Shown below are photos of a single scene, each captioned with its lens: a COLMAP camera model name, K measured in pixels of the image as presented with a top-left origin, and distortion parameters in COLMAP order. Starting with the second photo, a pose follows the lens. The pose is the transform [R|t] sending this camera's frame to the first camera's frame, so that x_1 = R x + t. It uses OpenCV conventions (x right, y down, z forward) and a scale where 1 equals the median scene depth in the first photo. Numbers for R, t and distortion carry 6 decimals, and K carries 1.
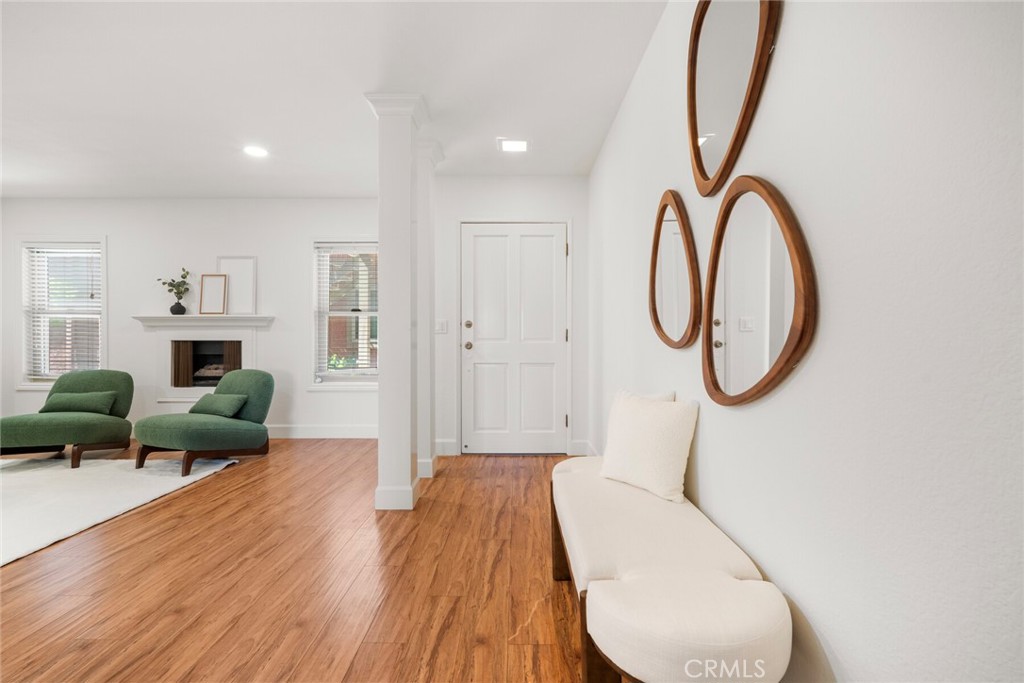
lens RADIAL K [[449.9, 0, 516.2], [0, 449.9, 340.3], [0, 0, 1]] dist [-0.012986, 0.003273]
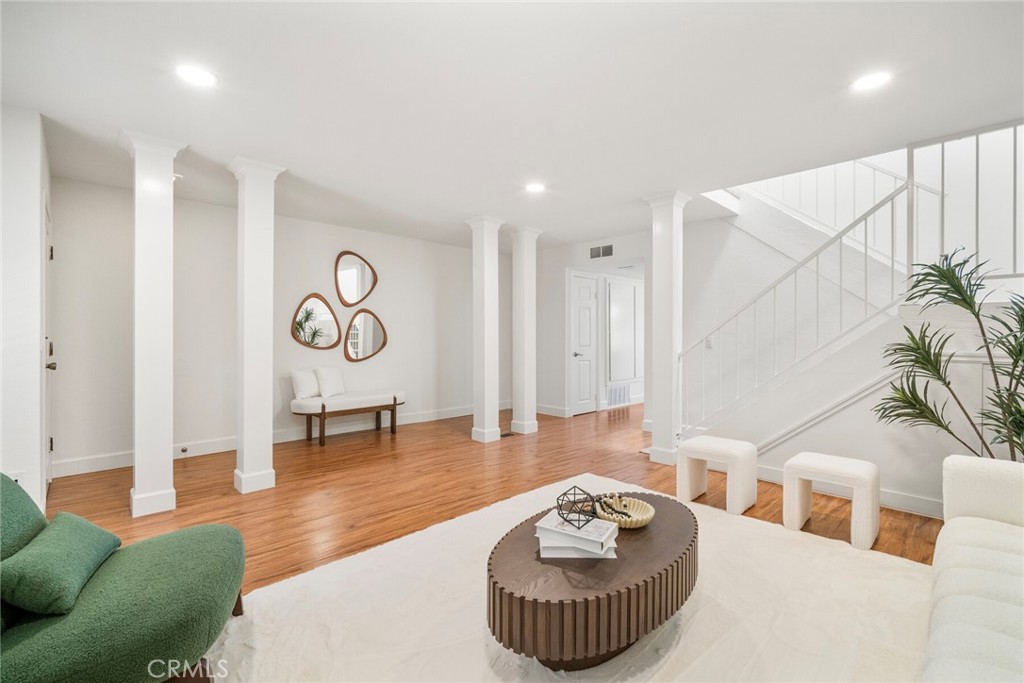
lens RADIAL K [[449.9, 0, 516.1], [0, 449.9, 329.2], [0, 0, 1]] dist [-0.012986, 0.003273]
pose [[-0.700522, 0.007532, 0.713591, -1.018965], [0.005514, 0.999972, -0.005141, -0.034050], [-0.713609, 0.000333, -0.700544, 0.838055]]
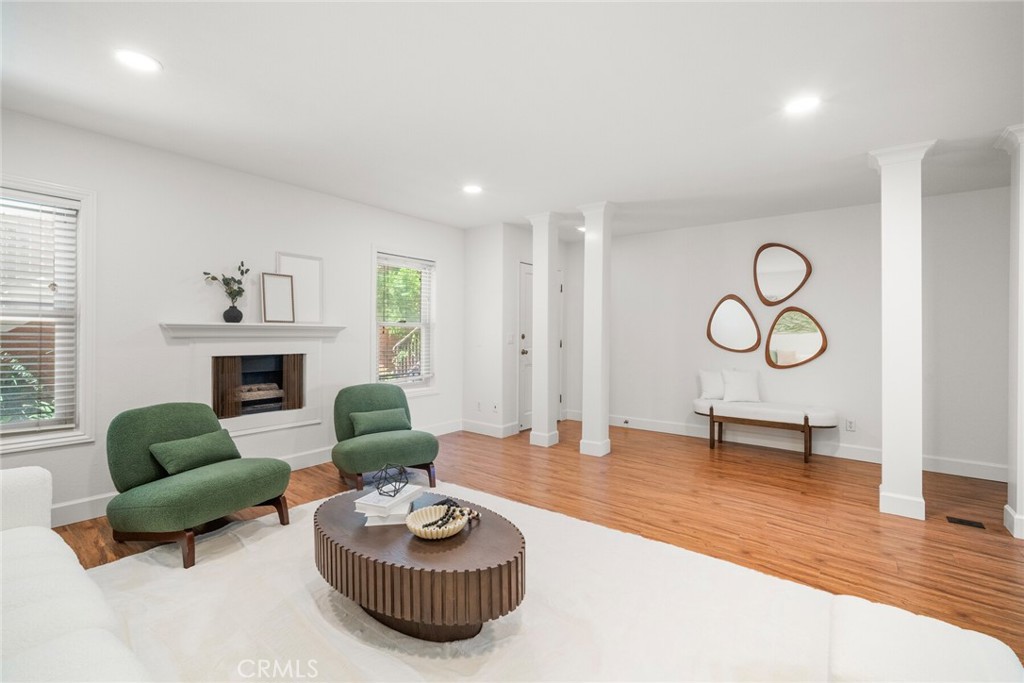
lens RADIAL K [[449.9, 0, 514.0], [0, 449.9, 337.1], [0, 0, 1]] dist [-0.012986, 0.003273]
pose [[0.608165, -0.003126, 0.793804, -1.065917], [0.002524, 0.999995, 0.002004, -0.032434], [-0.793806, 0.000785, 0.608170, 0.161221]]
